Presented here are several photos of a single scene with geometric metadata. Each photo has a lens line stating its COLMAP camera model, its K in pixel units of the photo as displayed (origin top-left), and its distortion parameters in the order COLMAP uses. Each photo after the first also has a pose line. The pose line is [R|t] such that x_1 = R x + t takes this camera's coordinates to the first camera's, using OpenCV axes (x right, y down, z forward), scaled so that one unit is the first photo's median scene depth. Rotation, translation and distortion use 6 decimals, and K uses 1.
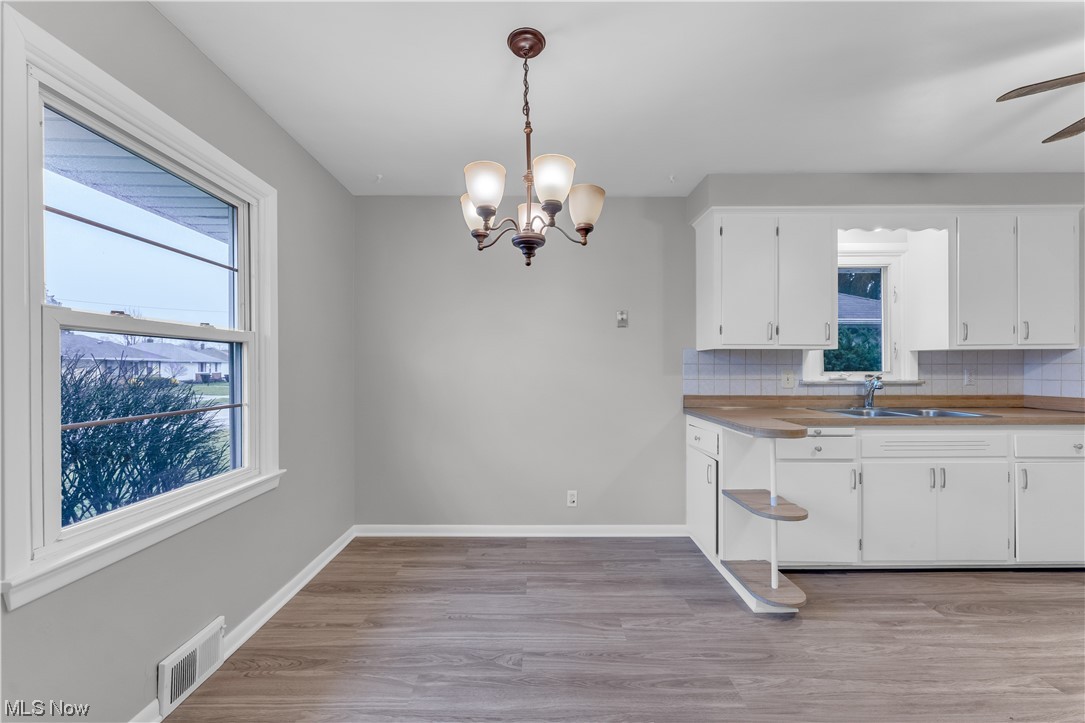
lens RADIAL K [[437.9, 0, 534.6], [0, 437.9, 368.5], [0, 0, 1]] dist [0.002670, -0.000773]
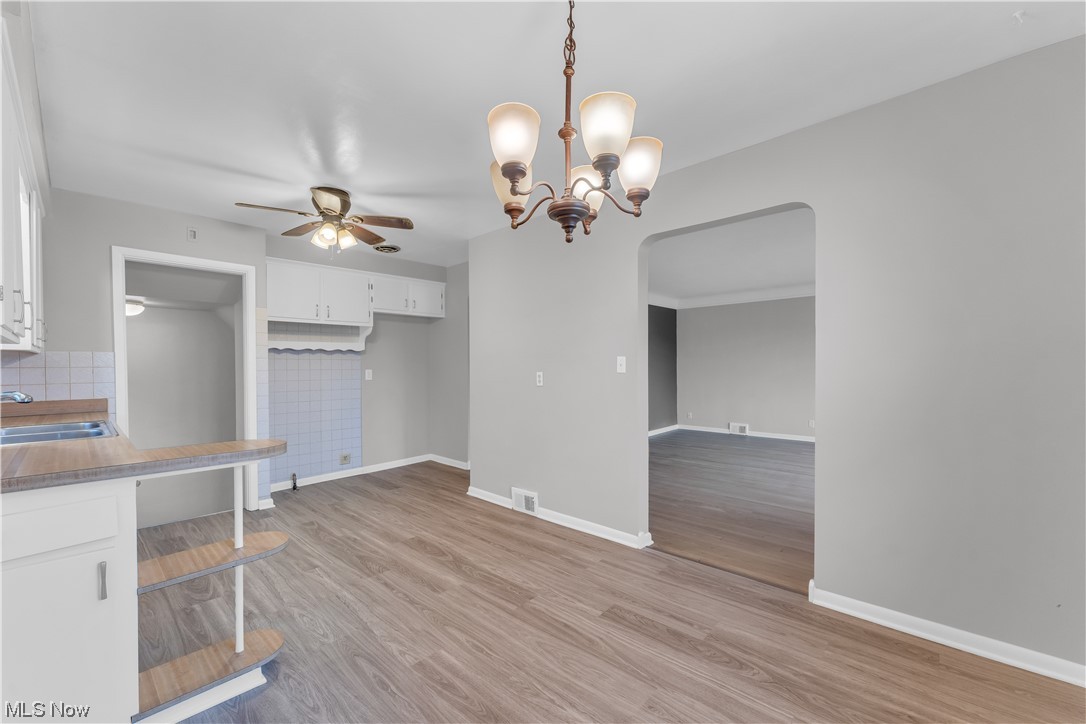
lens RADIAL K [[438.3, 0, 539.7], [0, 438.3, 364.2], [0, 0, 1]] dist [0.002670, -0.000773]
pose [[-0.728145, 0.005456, 0.685402, -0.349084], [0.006833, 0.999976, -0.000701, -0.010565], [-0.685389, 0.004173, -0.728165, 1.069564]]
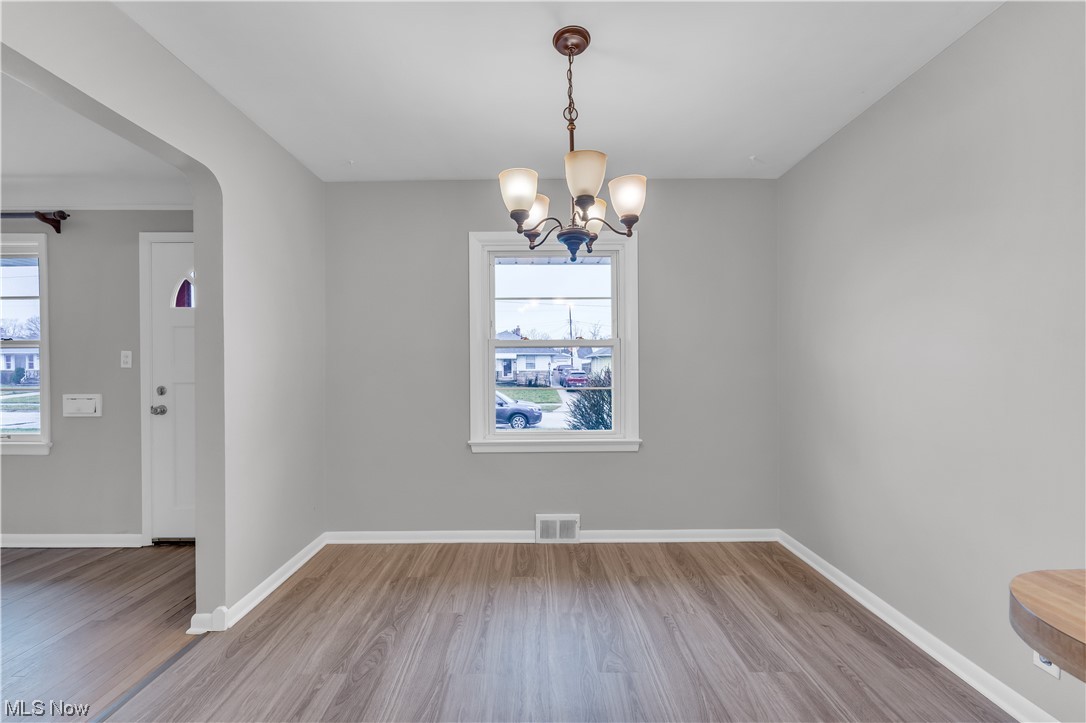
lens RADIAL K [[438.3, 0, 538.5], [0, 438.3, 370.0], [0, 0, 1]] dist [0.002670, -0.000773]
pose [[-0.000772, 0.009584, -0.999954, 0.655656], [0.004288, 0.999945, 0.009580, 0.004632], [0.999991, -0.004280, -0.000813, 0.603394]]
